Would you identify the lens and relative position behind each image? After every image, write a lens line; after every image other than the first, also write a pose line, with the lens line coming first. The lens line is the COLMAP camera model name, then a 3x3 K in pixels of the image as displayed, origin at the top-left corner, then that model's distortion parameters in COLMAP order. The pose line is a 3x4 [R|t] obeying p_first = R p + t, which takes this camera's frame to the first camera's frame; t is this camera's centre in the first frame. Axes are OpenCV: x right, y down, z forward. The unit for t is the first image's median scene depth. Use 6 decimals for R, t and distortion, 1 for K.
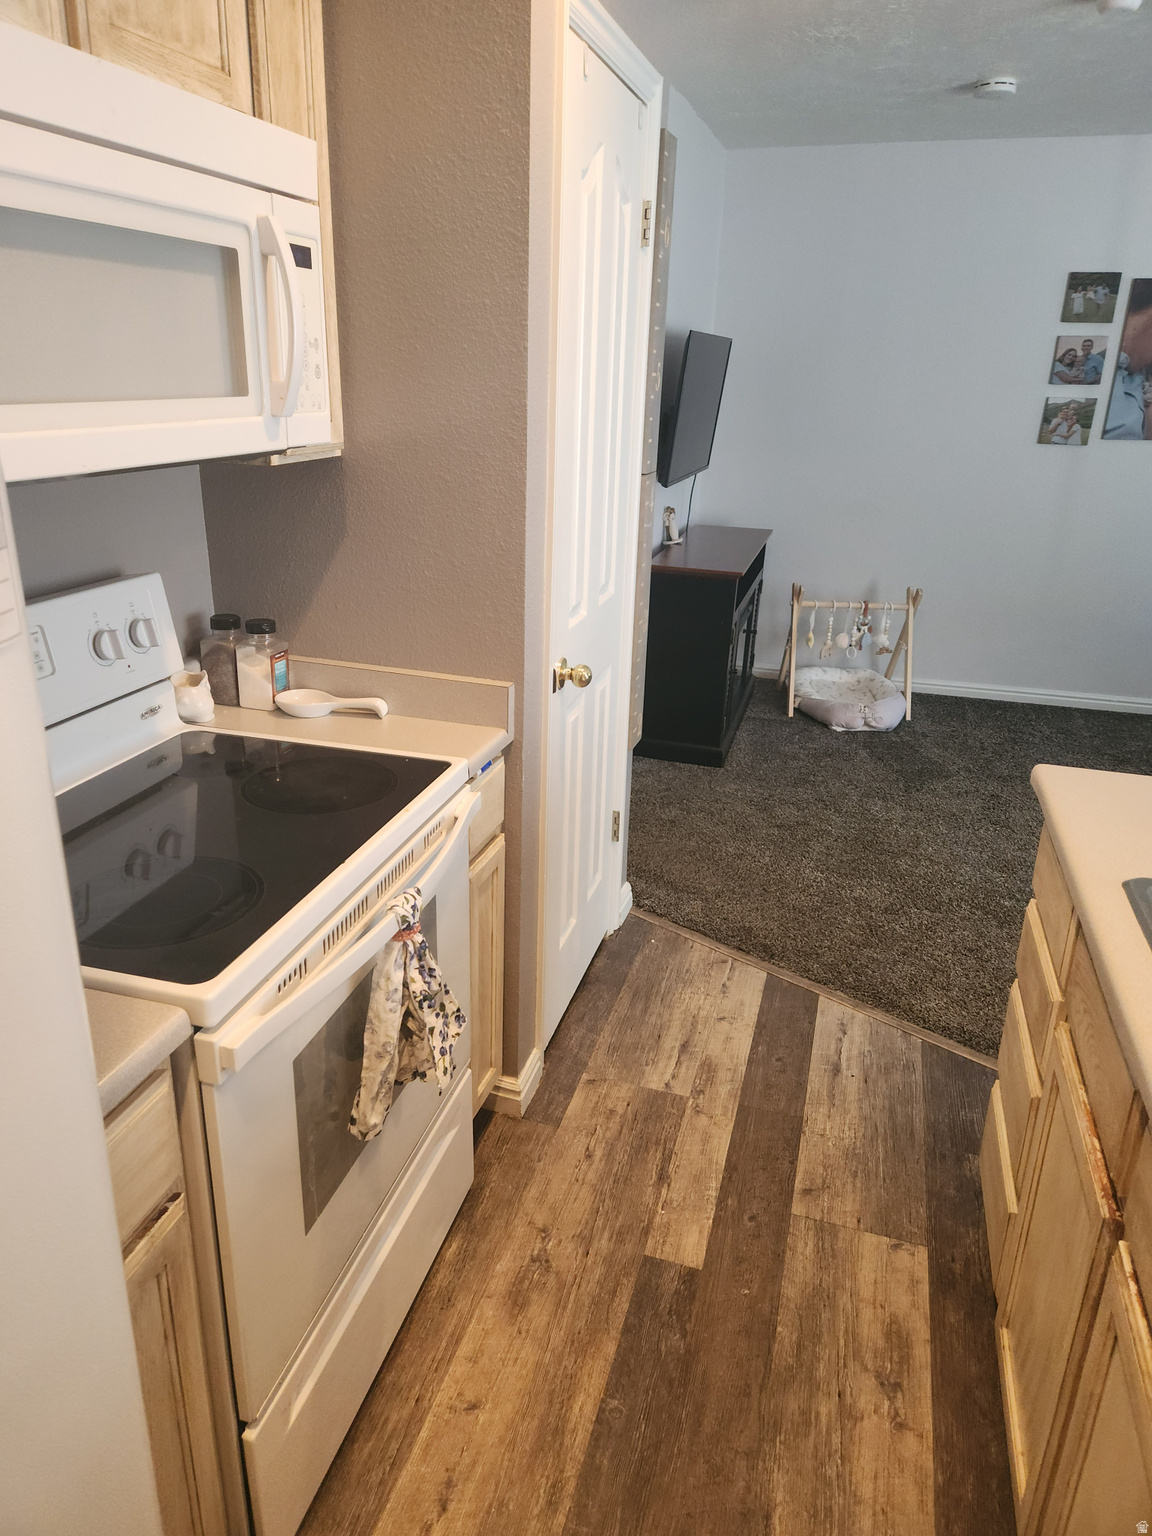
lens RADIAL K [[1037.7, 0, 555.6], [0, 1037.7, 760.1], [0, 0, 1]] dist [0.083919, -0.073021]
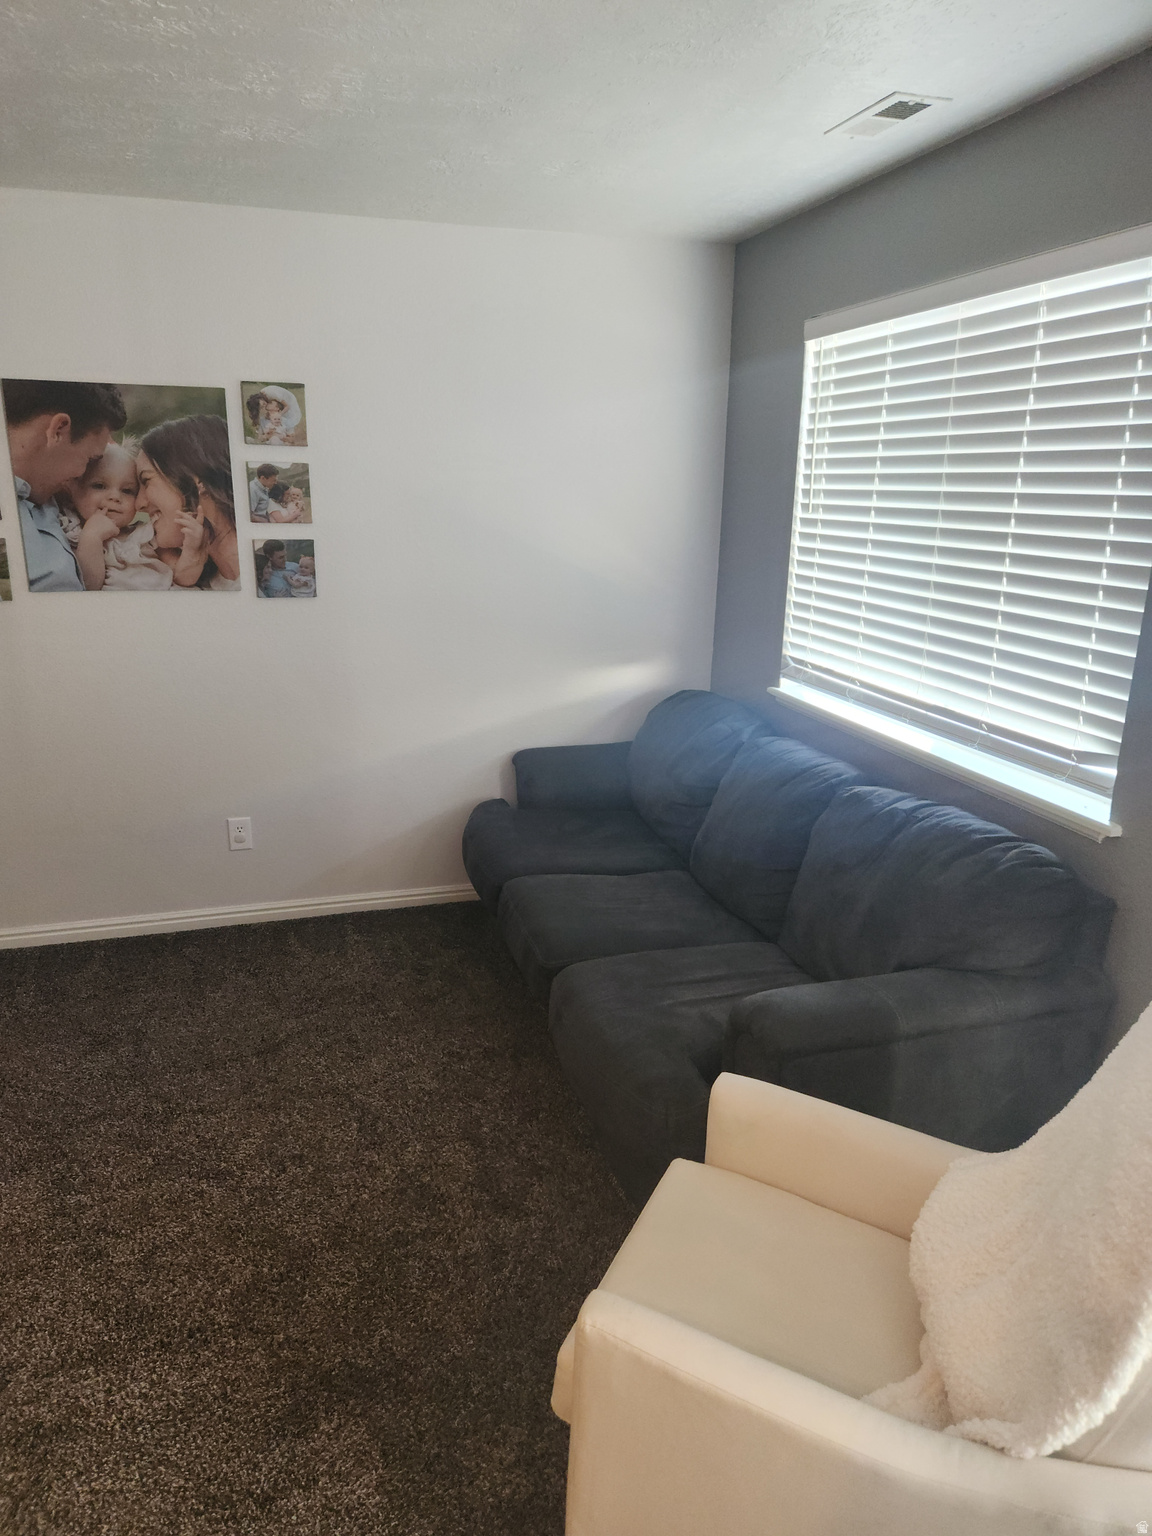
lens RADIAL K [[1020.9, 0, 569.8], [0, 1020.9, 770.9], [0, 0, 1]] dist [0.059576, -0.051614]
pose [[0.842245, -0.155944, 0.516048, 0.873364], [0.195682, 0.980395, -0.023110, -0.182758], [-0.502327, 0.120445, 0.856248, 0.427319]]
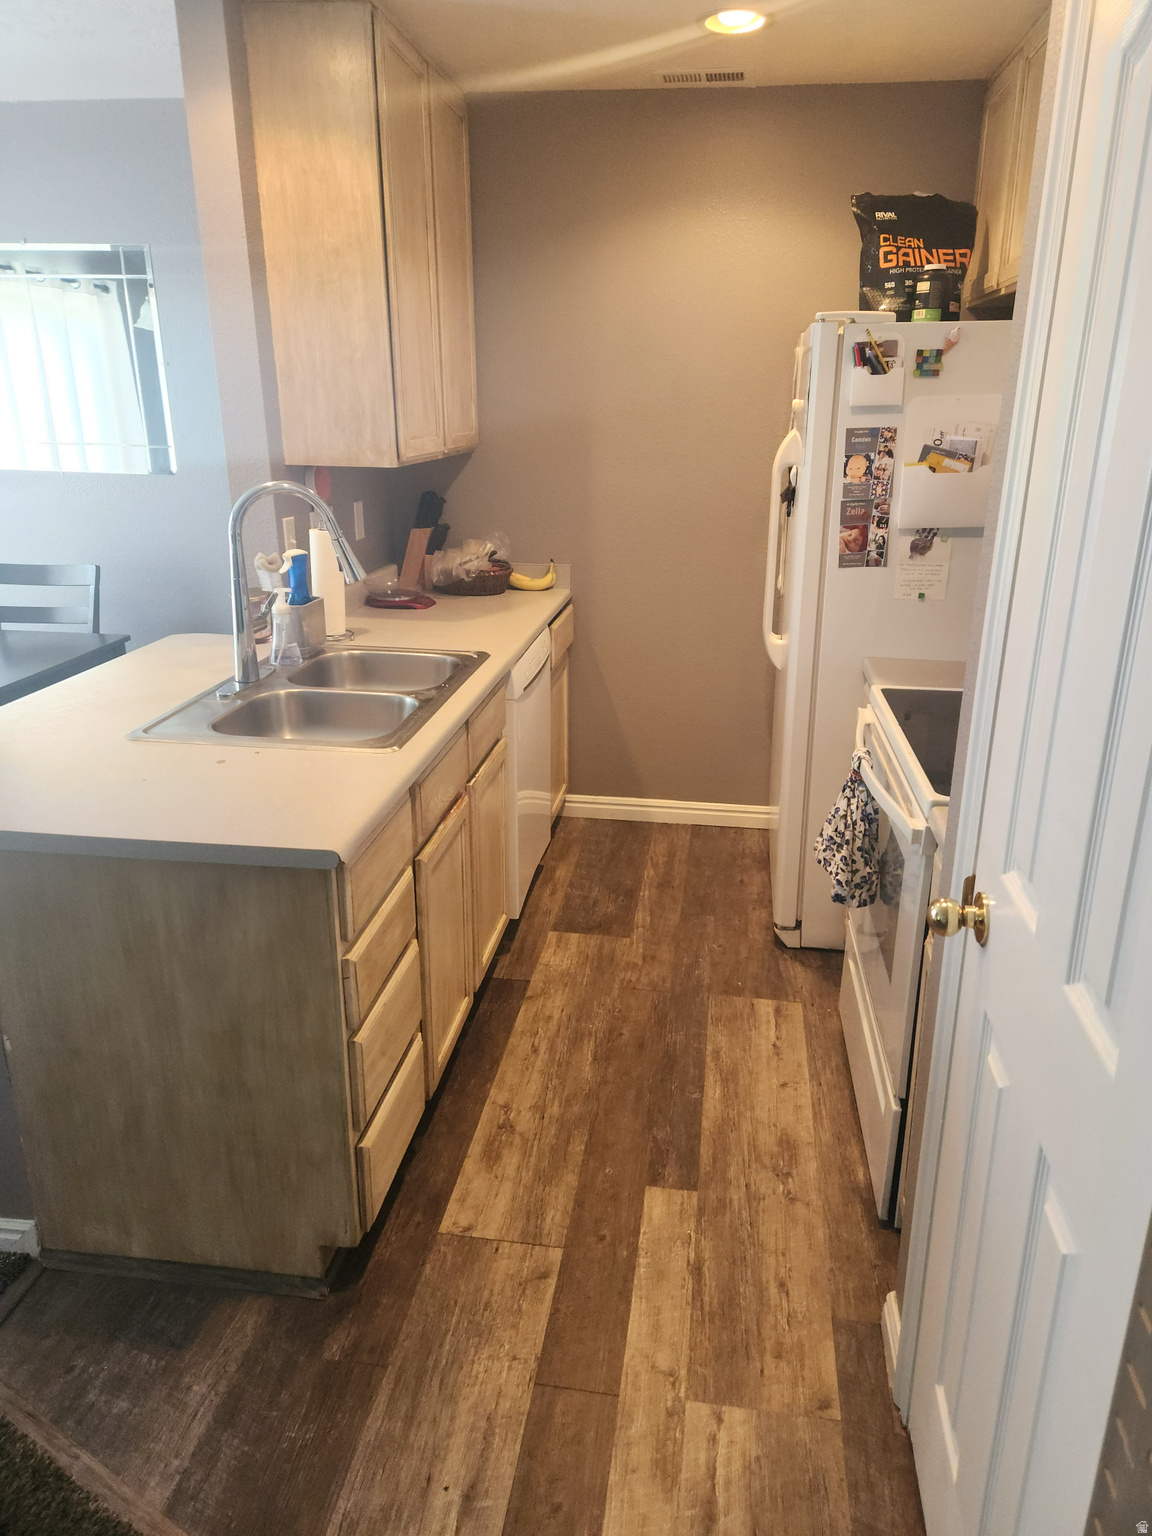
lens RADIAL K [[1035.6, 0, 592.2], [0, 1035.6, 748.2], [0, 0, 1]] dist [0.099239, -0.082139]
pose [[-0.986537, 0.024733, -0.161660, 0.294905], [-0.083037, 0.775844, 0.625436, -0.475533], [0.140891, 0.630440, -0.763345, 1.250123]]
